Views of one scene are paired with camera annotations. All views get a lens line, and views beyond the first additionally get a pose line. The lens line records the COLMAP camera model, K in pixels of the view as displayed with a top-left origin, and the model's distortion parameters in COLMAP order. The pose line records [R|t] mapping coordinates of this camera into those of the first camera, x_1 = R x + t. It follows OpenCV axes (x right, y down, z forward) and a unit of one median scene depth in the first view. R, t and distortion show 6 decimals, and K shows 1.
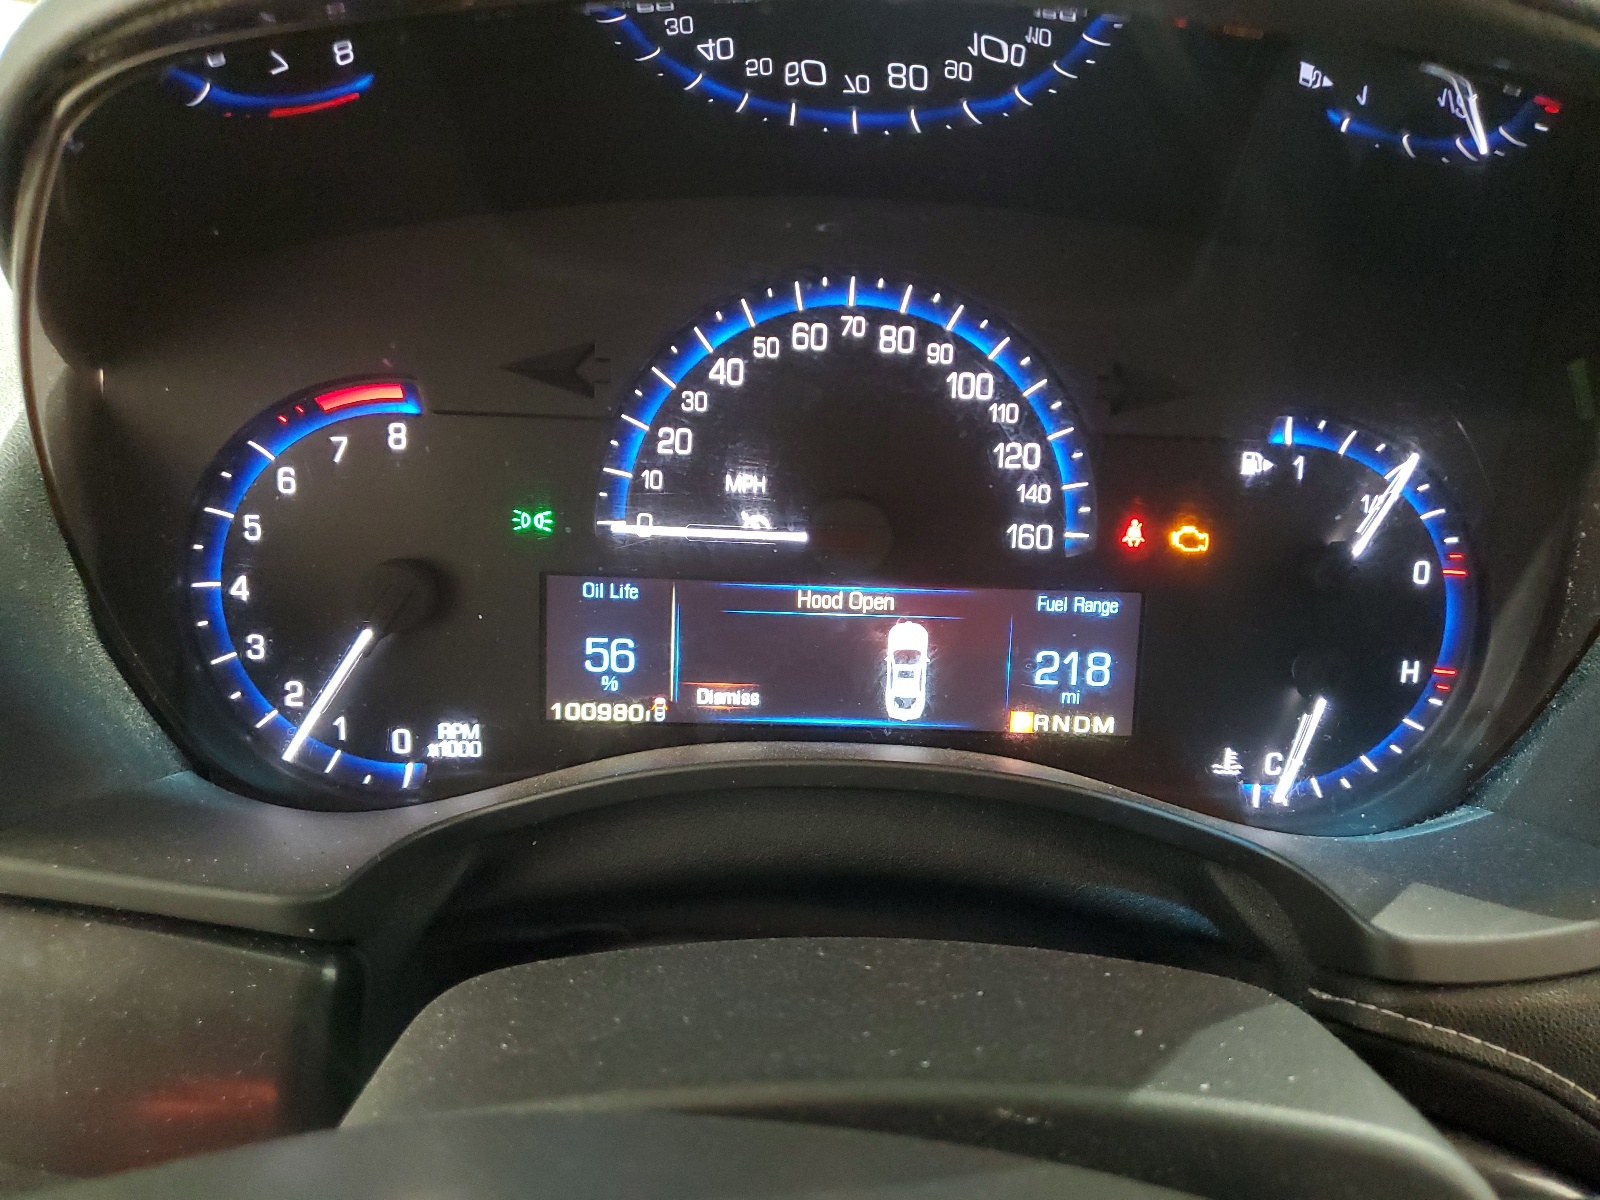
lens RADIAL K [[1209.0, 0, 800.6], [0, 1209.0, 597.0], [0, 0, 1]] dist [0.000179, -0.000418]
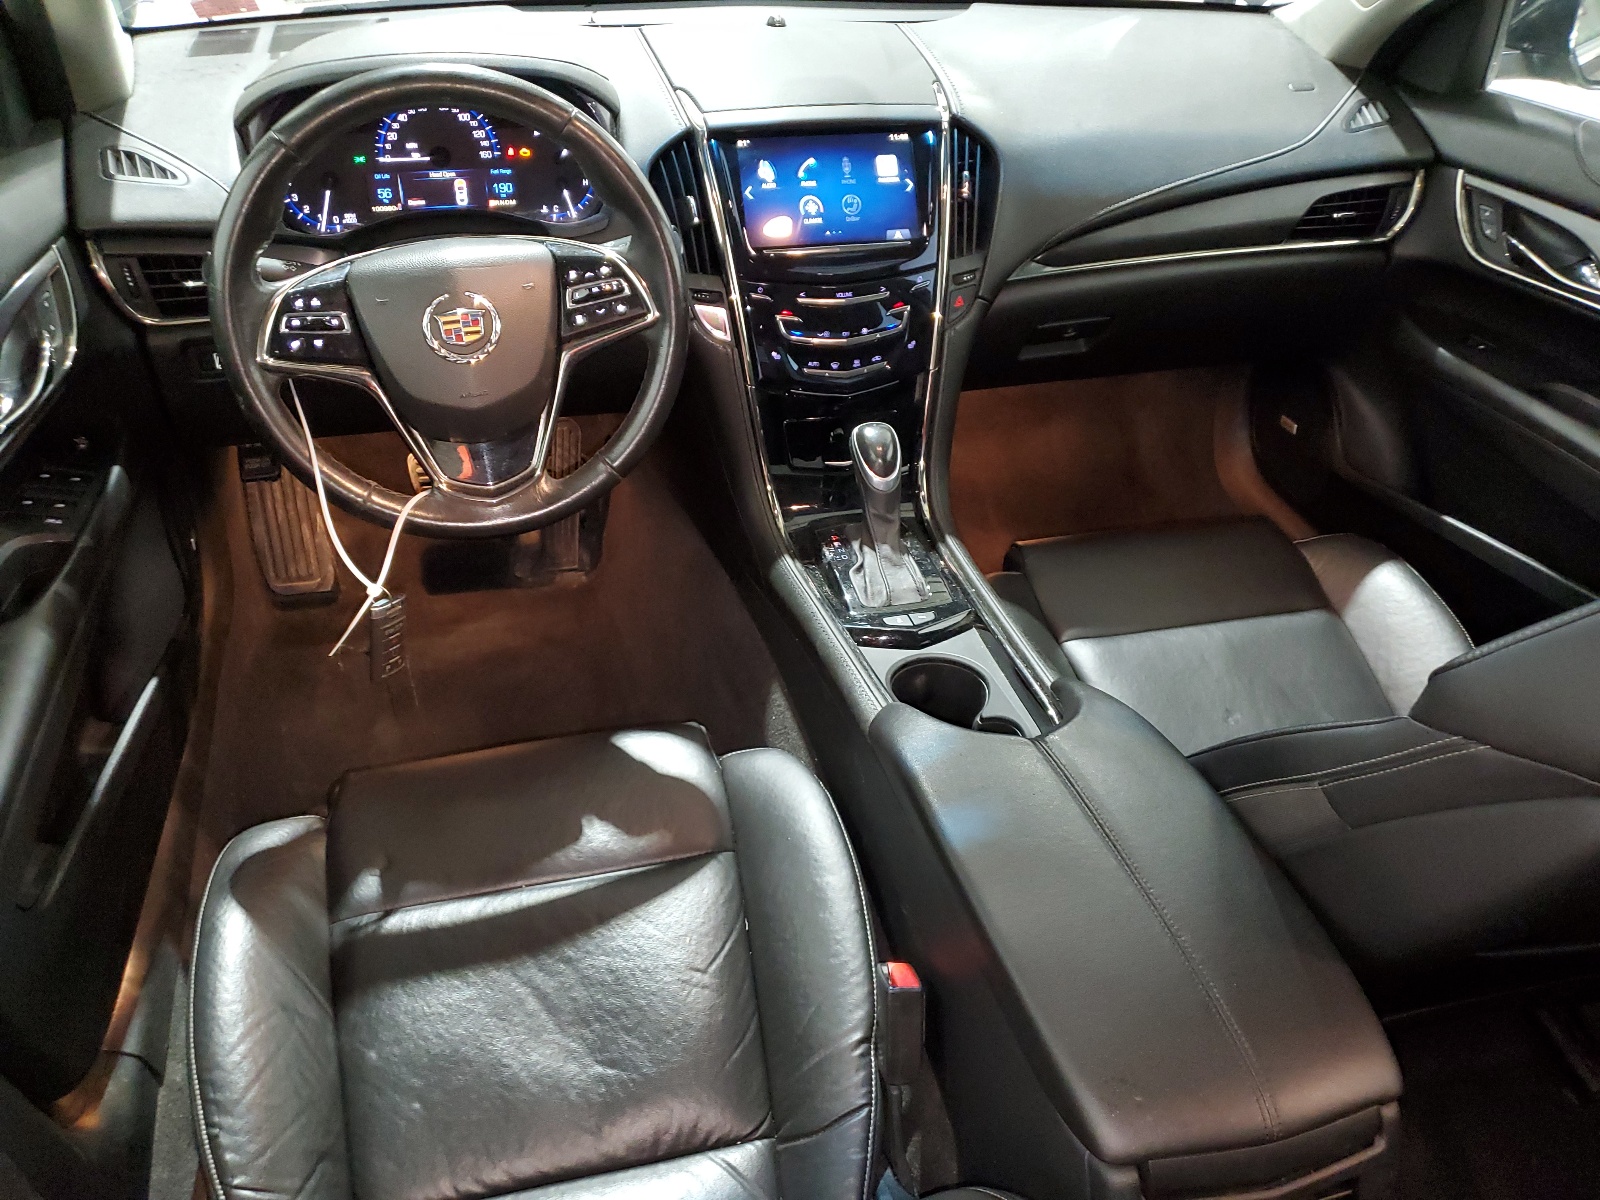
lens RADIAL K [[1209.0, 0, 793.4], [0, 1209.0, 607.0], [0, 0, 1]] dist [0.000179, -0.000418]
pose [[0.964211, -0.153441, 0.216226, 0.074053], [0.074979, 0.940037, 0.332729, 0.106635], [-0.254315, -0.304608, 0.917898, -3.508283]]
